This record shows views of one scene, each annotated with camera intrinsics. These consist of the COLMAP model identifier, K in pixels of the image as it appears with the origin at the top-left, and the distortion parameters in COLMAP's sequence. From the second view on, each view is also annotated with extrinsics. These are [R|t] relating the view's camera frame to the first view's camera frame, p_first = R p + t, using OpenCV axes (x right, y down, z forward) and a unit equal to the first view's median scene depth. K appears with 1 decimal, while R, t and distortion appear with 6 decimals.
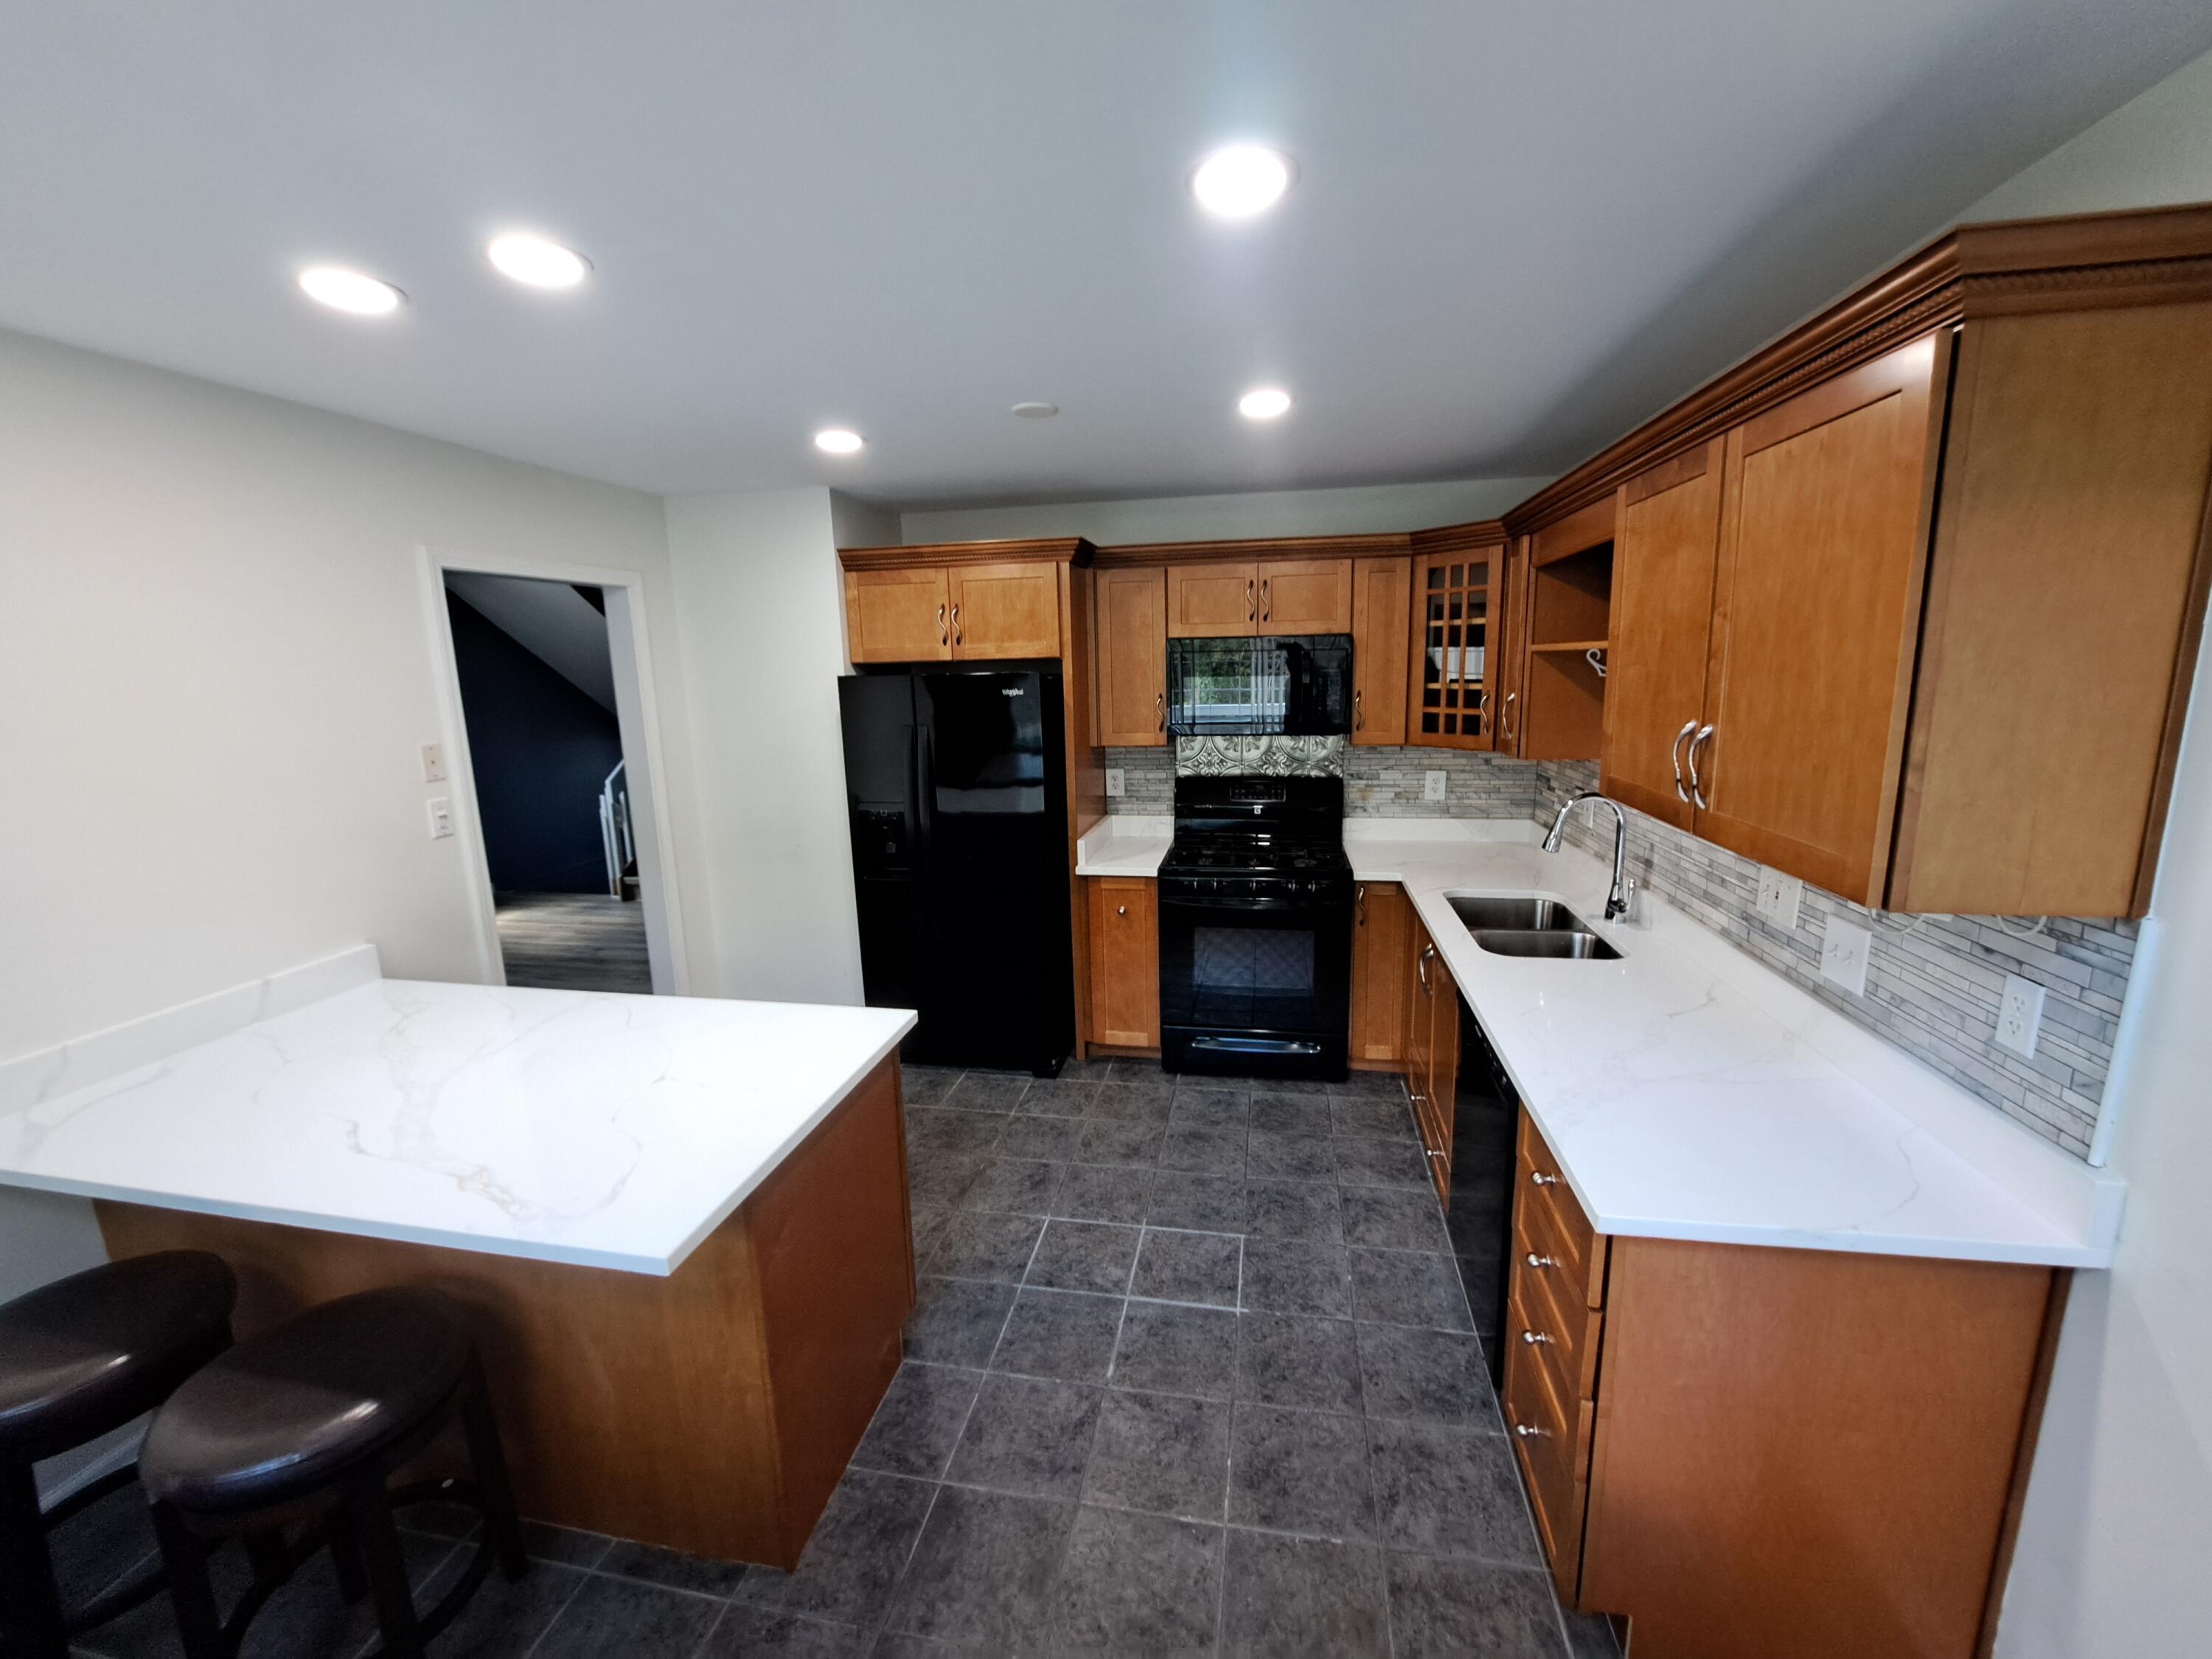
lens RADIAL K [[870.5, 0, 1107.0], [0, 870.5, 822.1], [0, 0, 1]] dist [-0.012356, -0.000245]
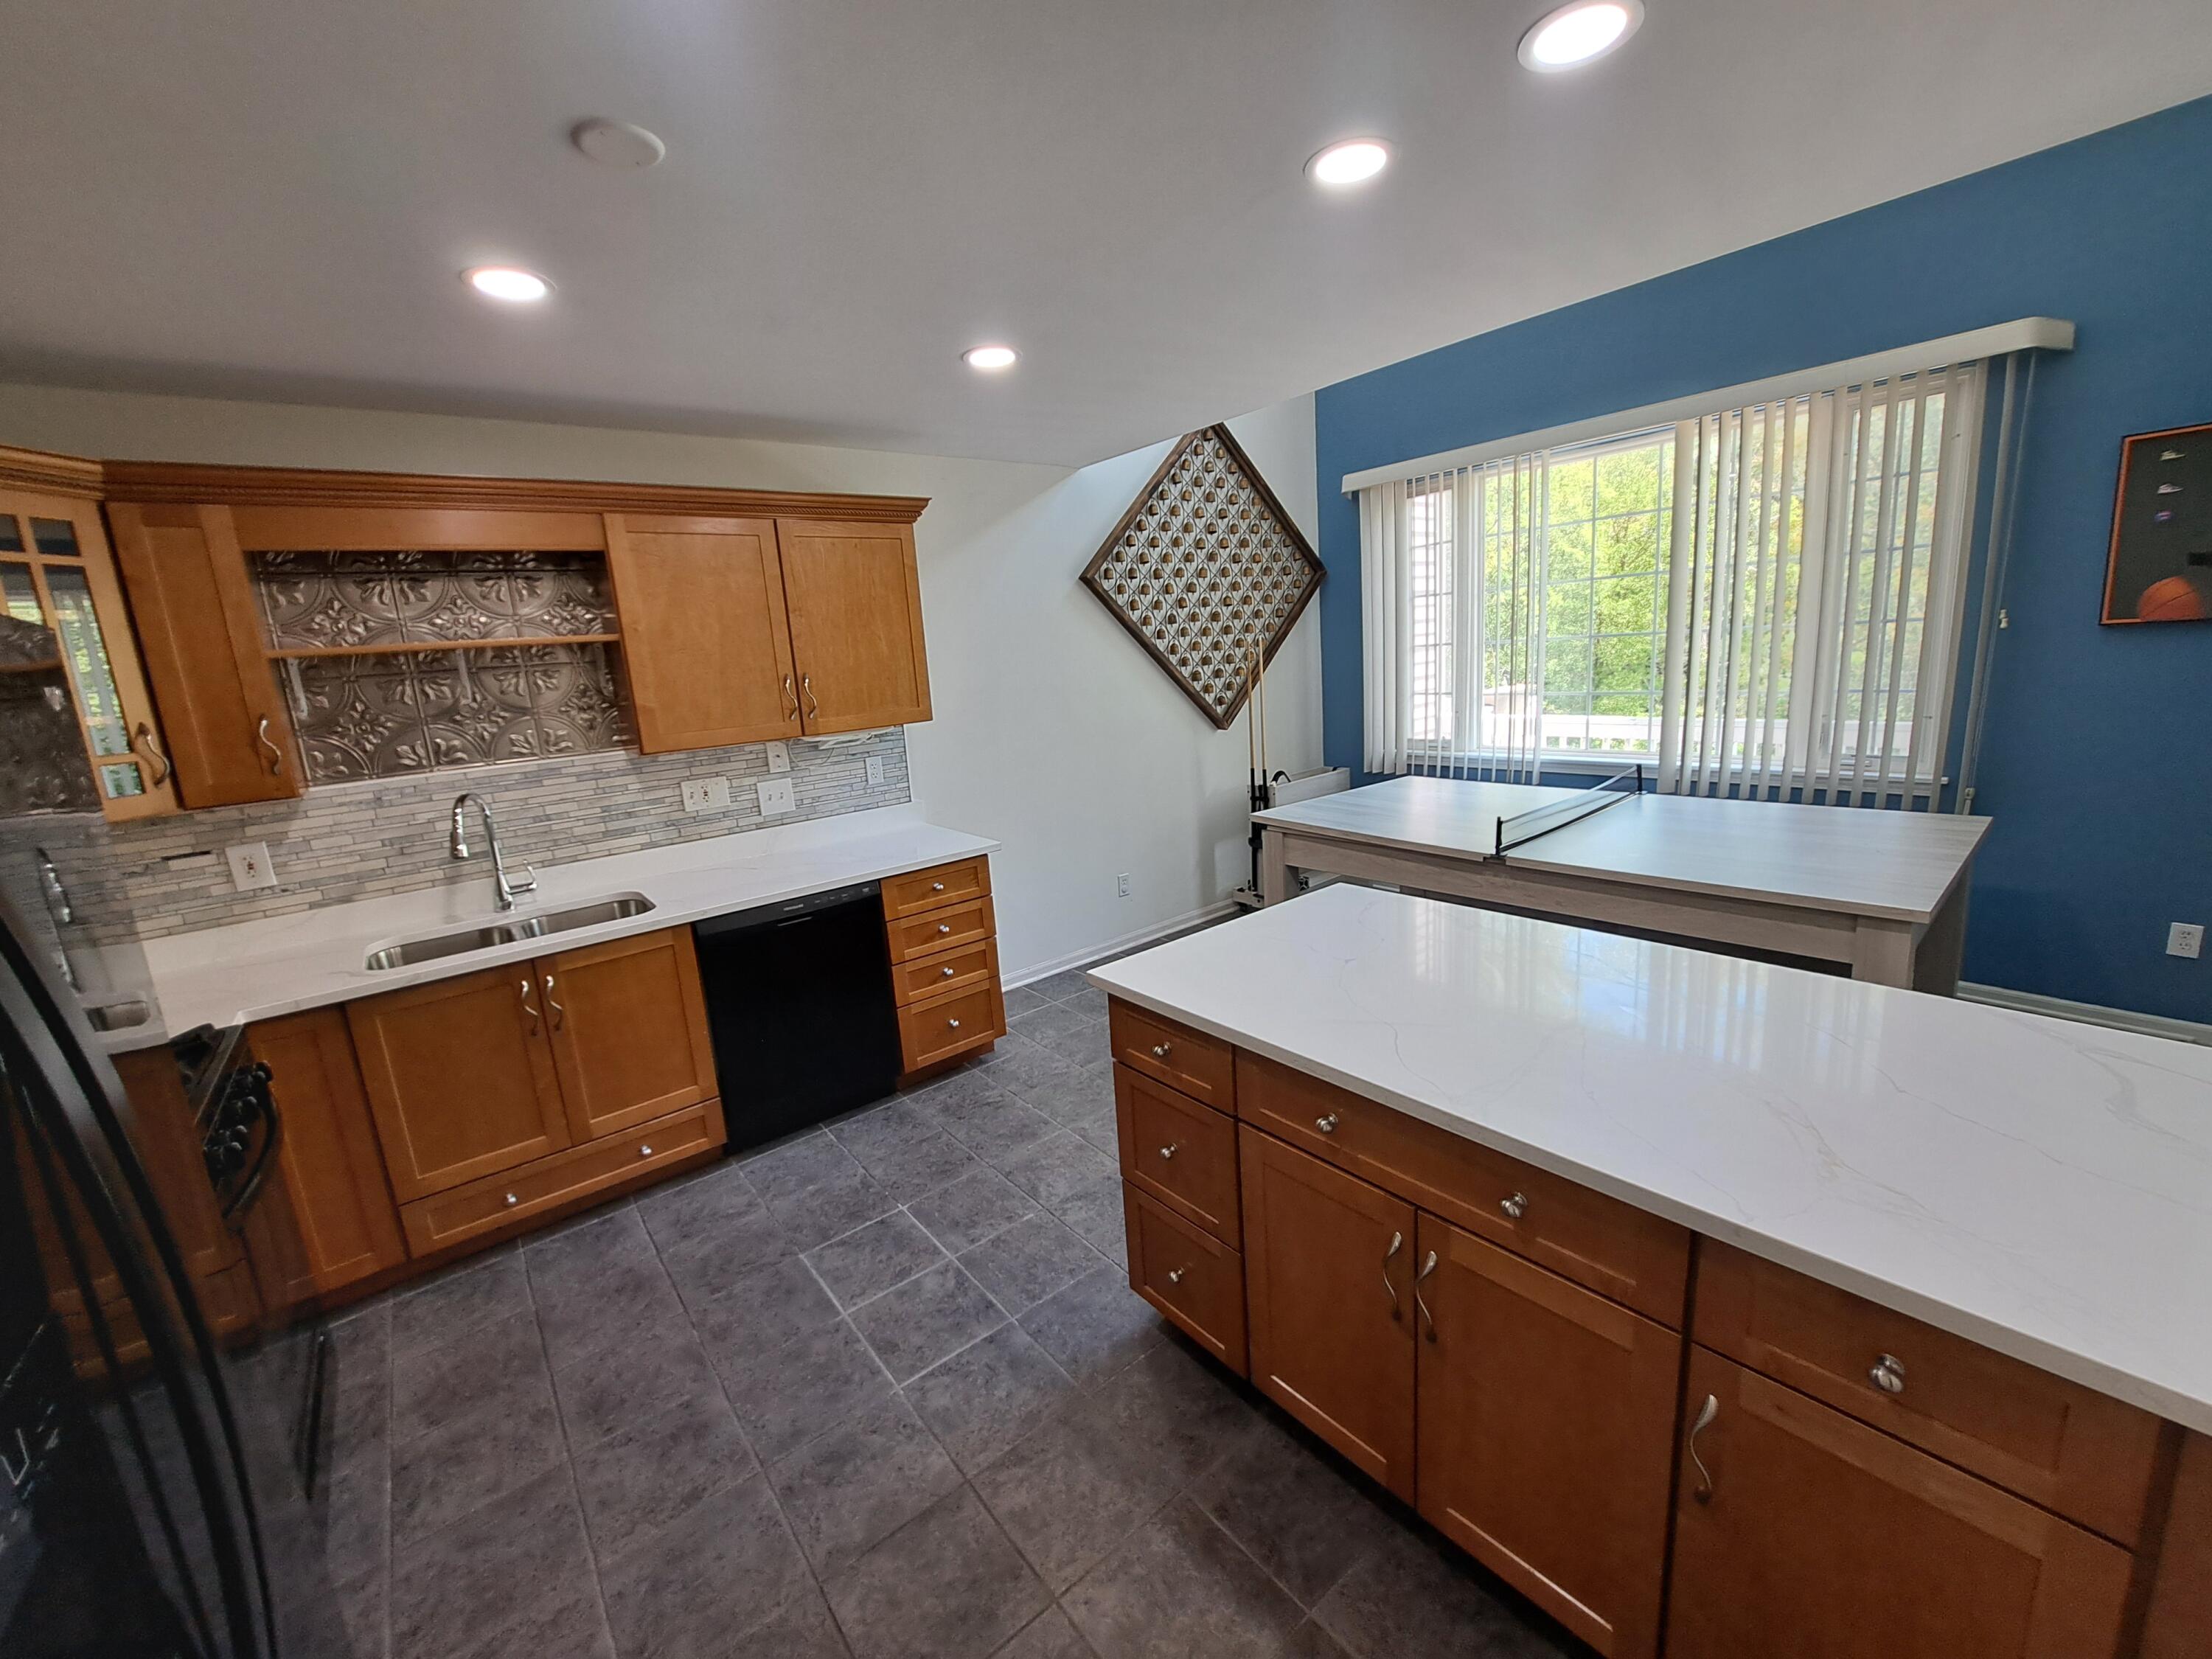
lens RADIAL K [[870.5, 0, 1107.0], [0, 870.5, 822.1], [0, 0, 1]] dist [-0.012356, -0.000245]
pose [[-0.757416, -0.043342, 0.651492, -0.688174], [0.212738, 0.926965, 0.308995, -0.167274], [-0.617303, 0.372635, -0.692878, 1.307921]]
